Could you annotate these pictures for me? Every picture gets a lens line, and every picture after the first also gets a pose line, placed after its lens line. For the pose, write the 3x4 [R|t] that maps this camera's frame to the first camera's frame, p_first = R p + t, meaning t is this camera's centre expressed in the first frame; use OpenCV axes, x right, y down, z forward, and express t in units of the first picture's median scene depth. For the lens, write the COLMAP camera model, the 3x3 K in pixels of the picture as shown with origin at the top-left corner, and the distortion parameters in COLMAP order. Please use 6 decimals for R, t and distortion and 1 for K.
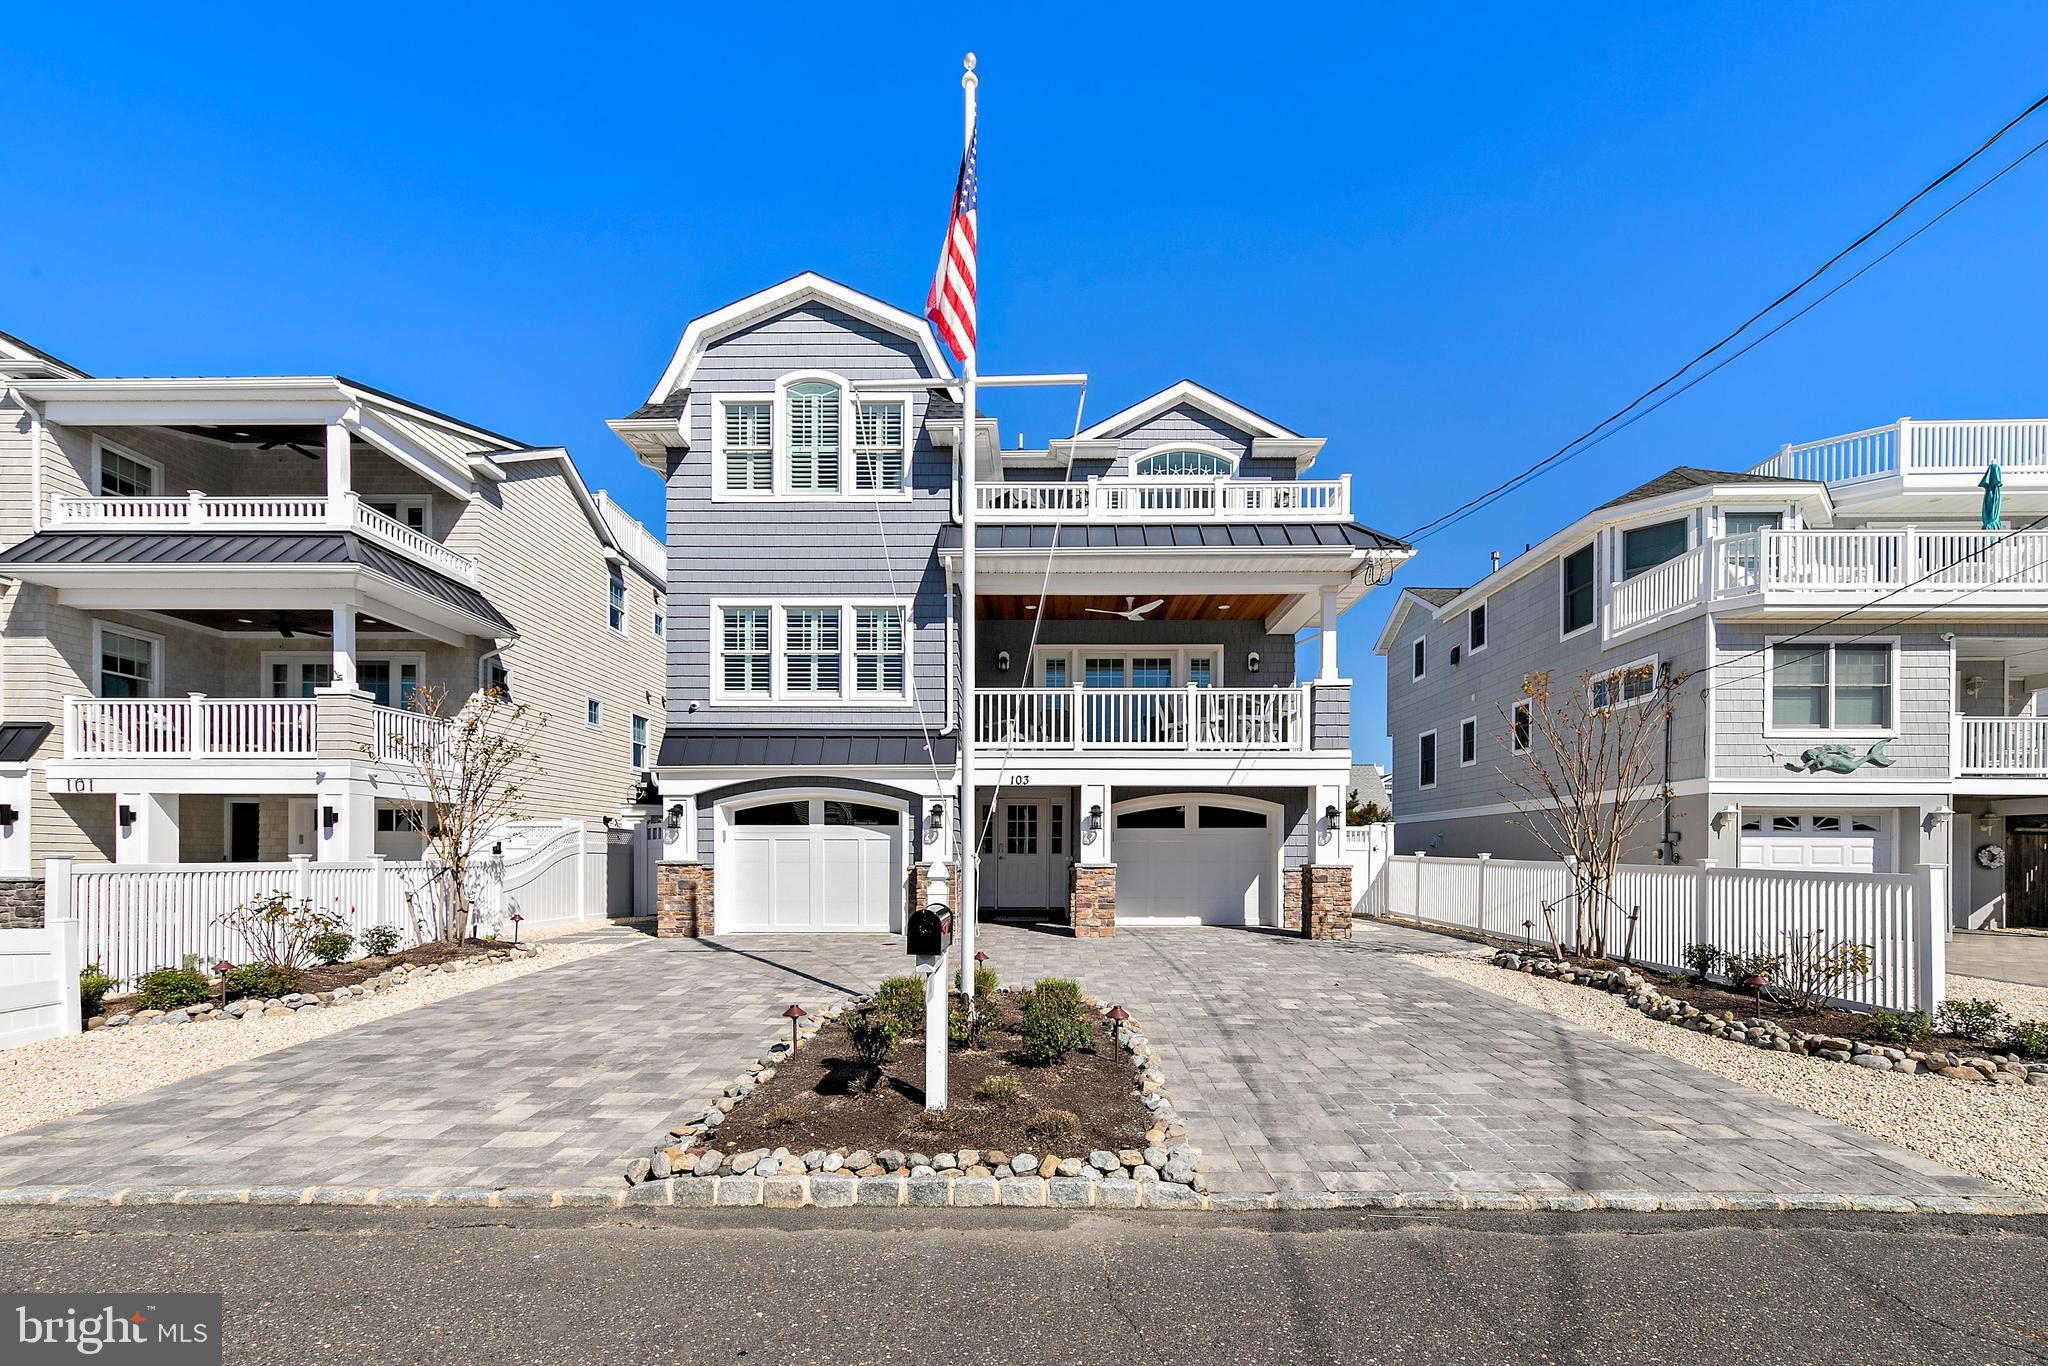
lens RADIAL K [[864.7, 0, 1025.7], [0, 864.7, 670.4], [0, 0, 1]] dist [0.004234, 0.000108]
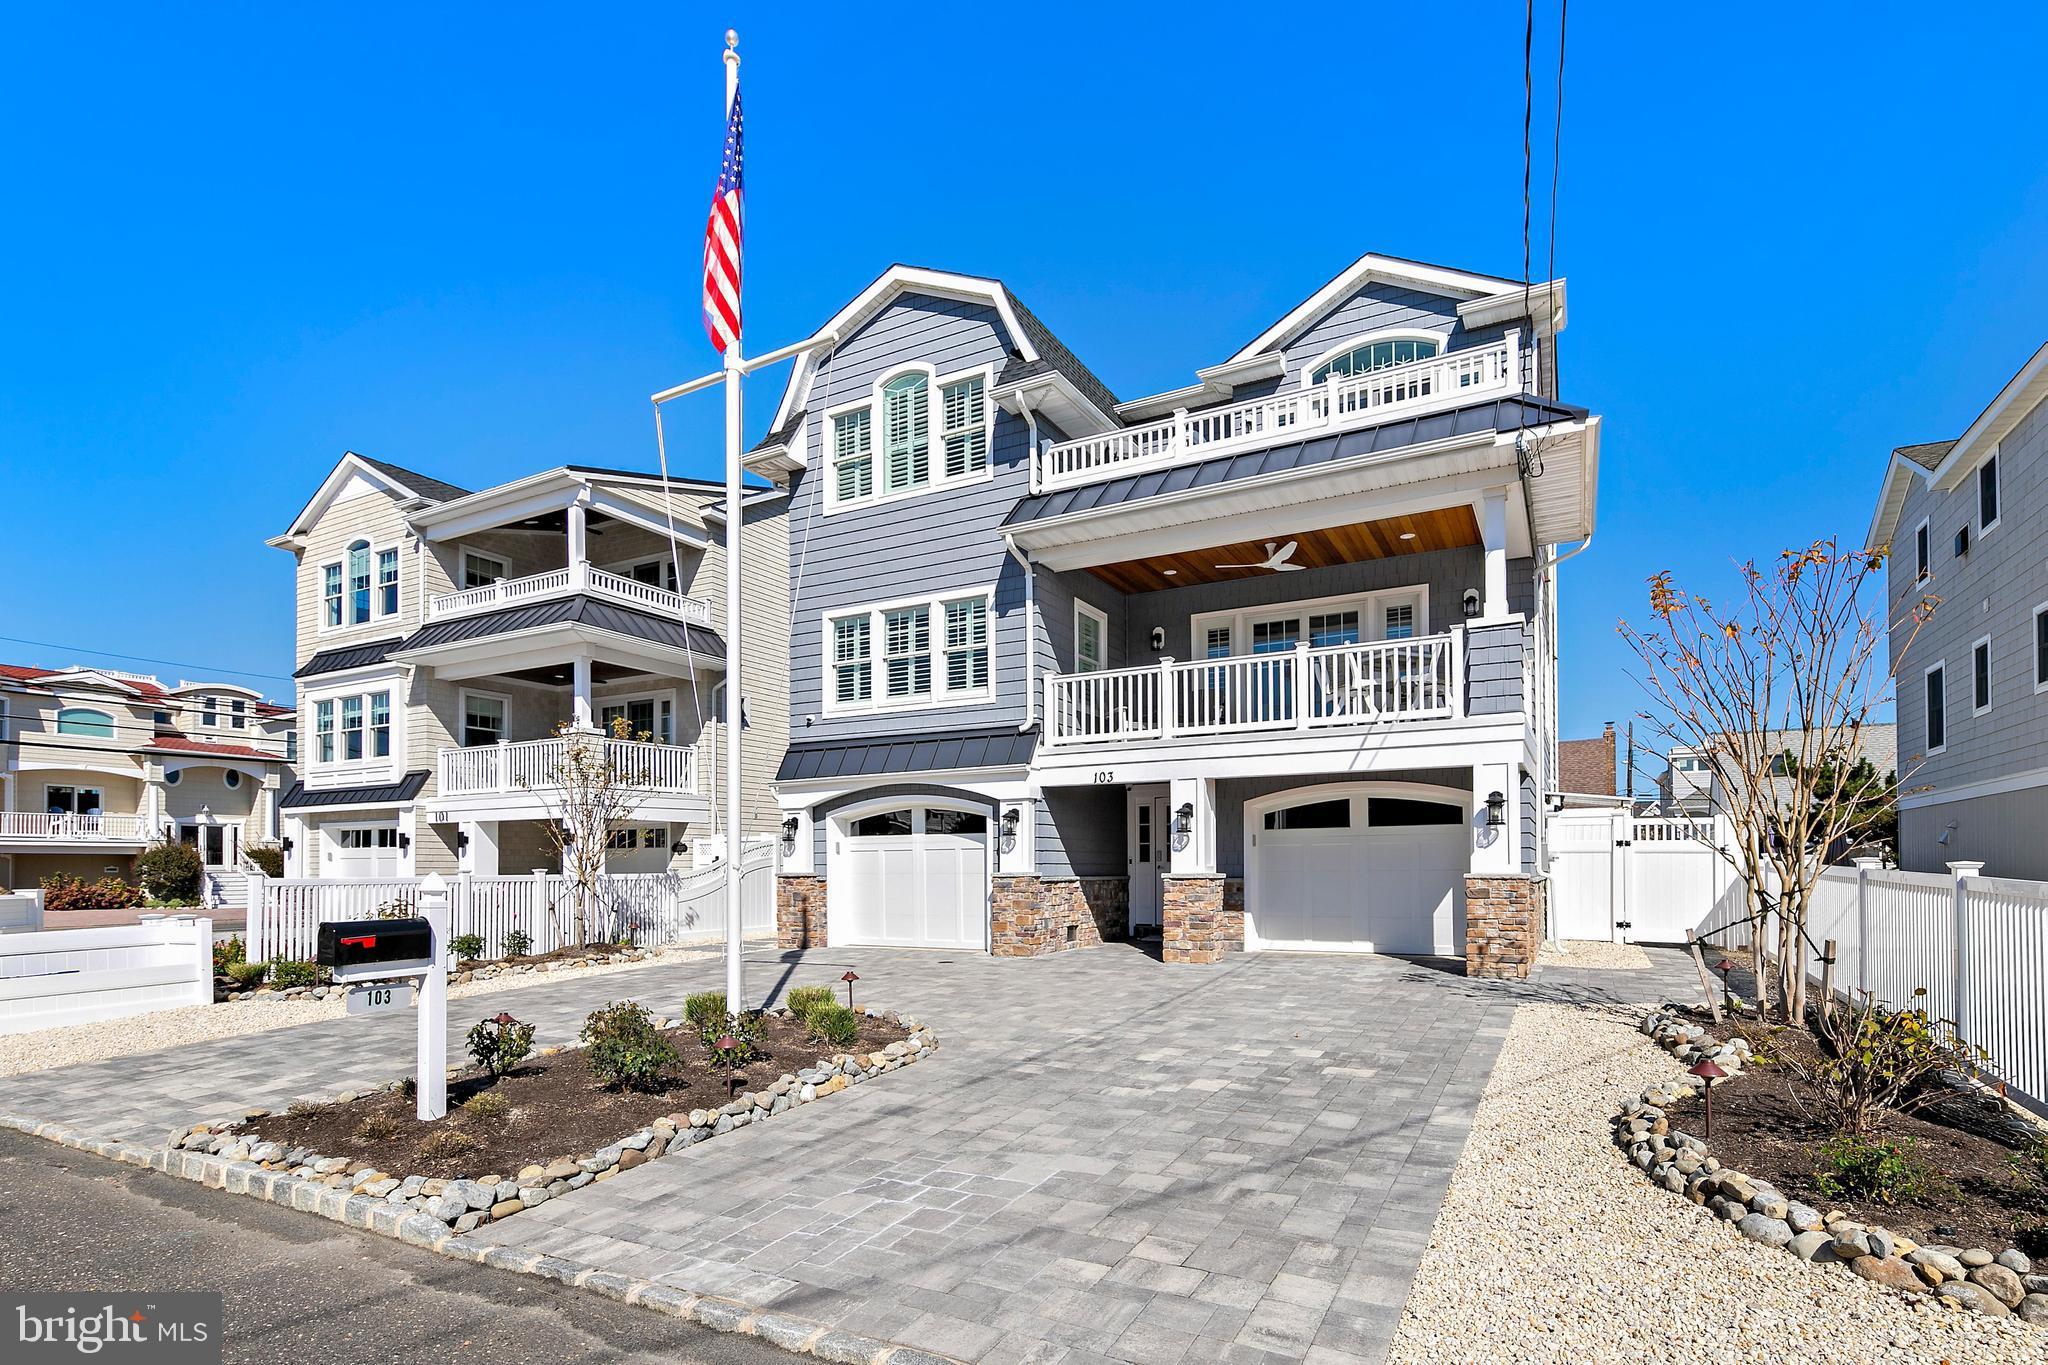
lens RADIAL K [[972.4, 0, 1051.0], [0, 972.4, 643.9], [0, 0, 1]] dist [0.004889, 0.000101]
pose [[0.887694, -0.110499, -0.446978, 0.378255], [0.105368, 0.993766, -0.036414, 0.023073], [0.448216, -0.014773, 0.893803, 0.104001]]
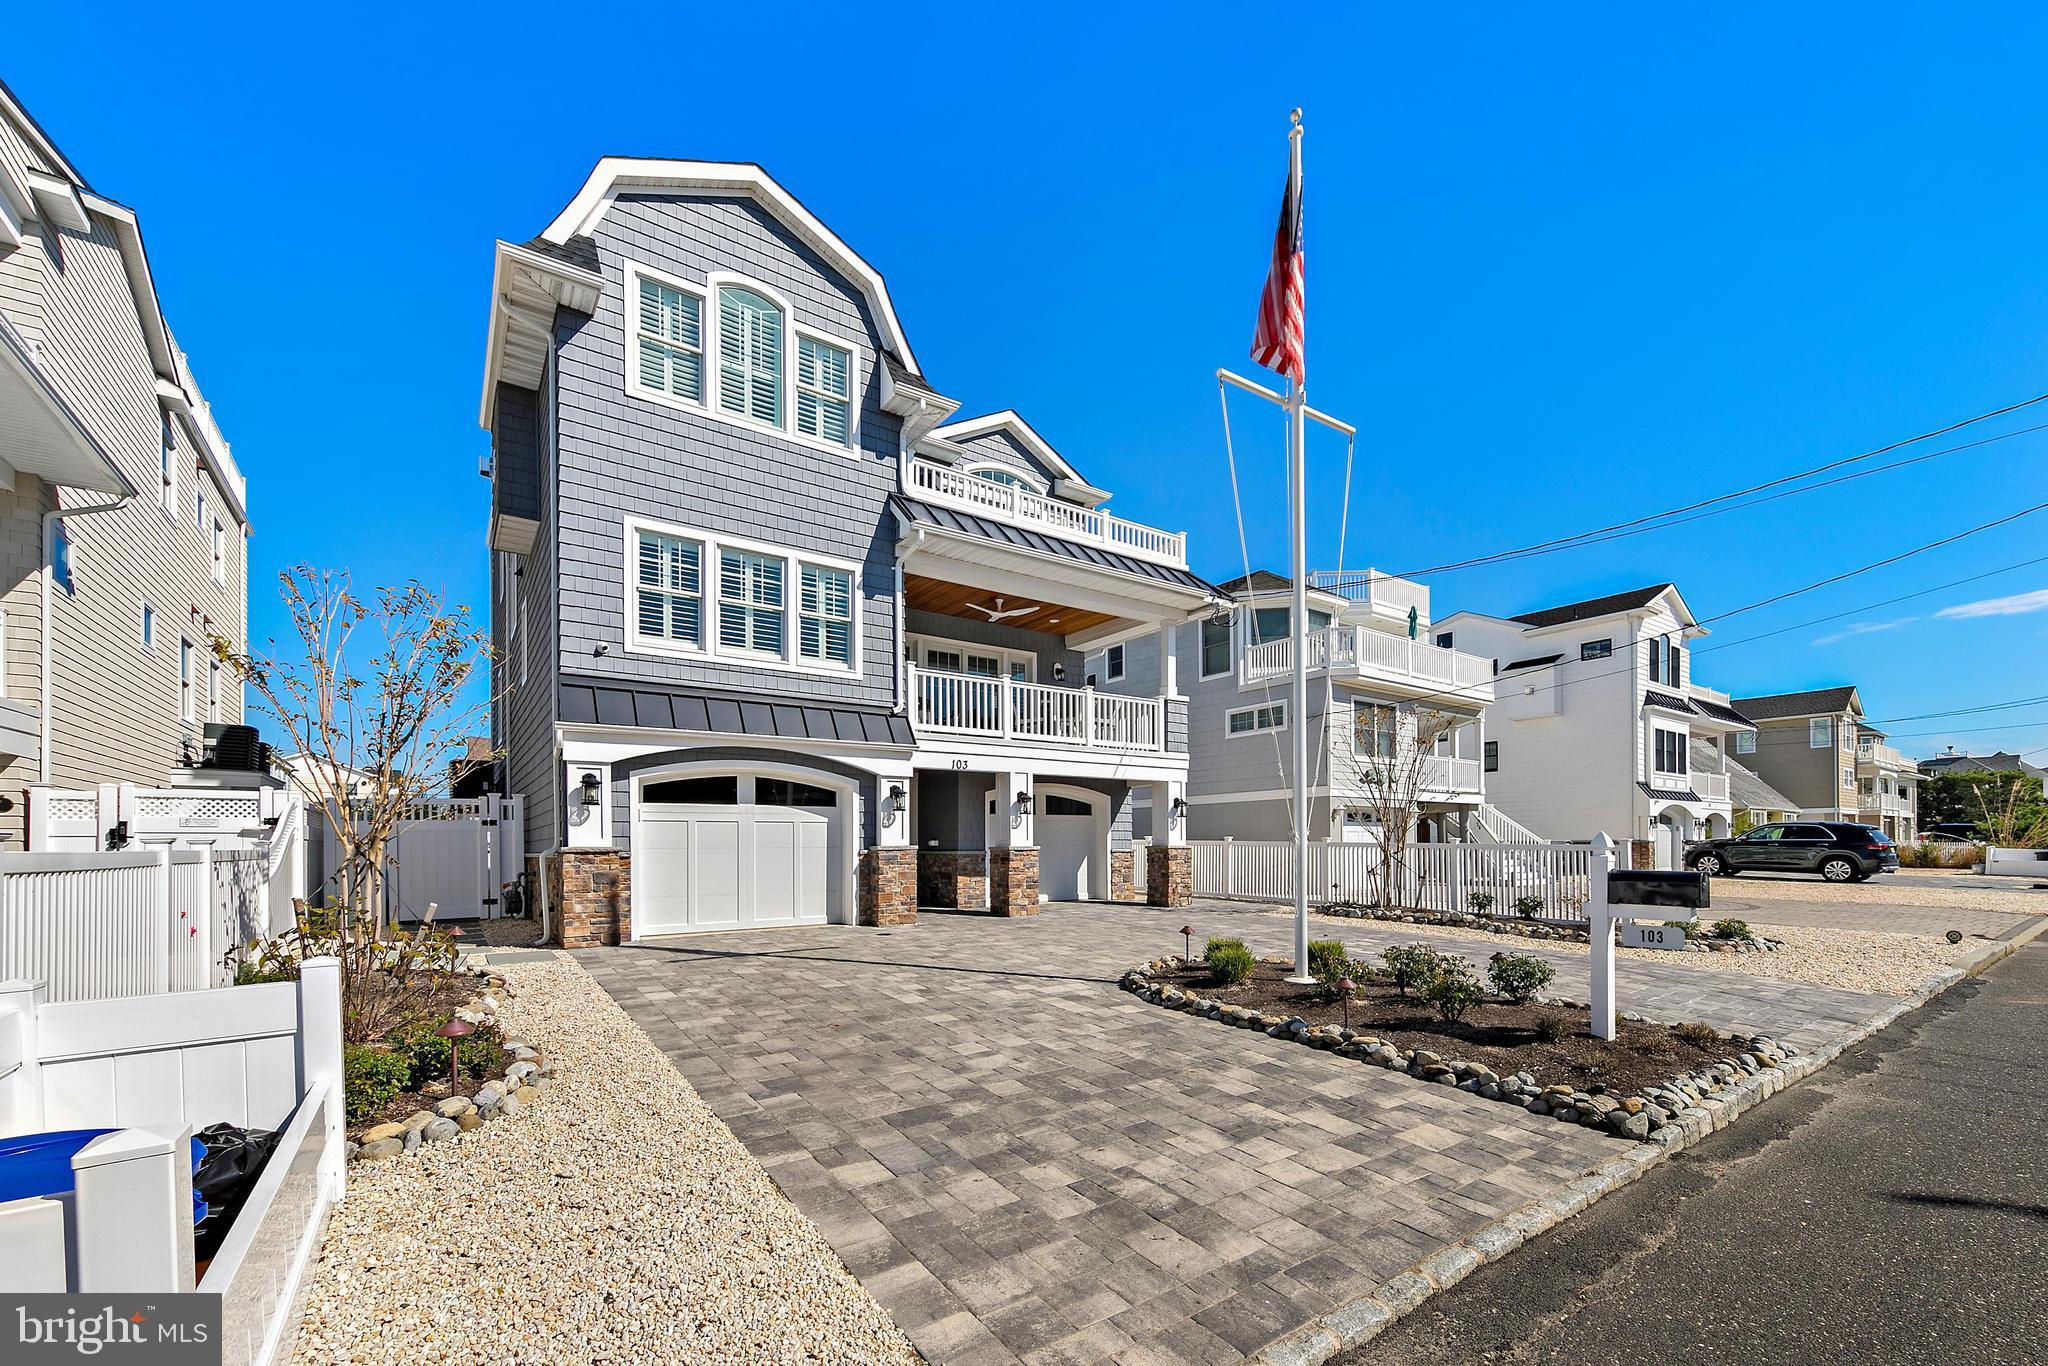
lens RADIAL K [[805.6, 0, 1017.4], [0, 805.6, 675.7], [0, 0, 1]] dist [0.003698, 0.000282]
pose [[0.810938, 0.113038, 0.574110, -0.481752], [-0.115761, 0.992763, -0.031953, 0.044024], [-0.573567, -0.040547, 0.818154, 0.187638]]
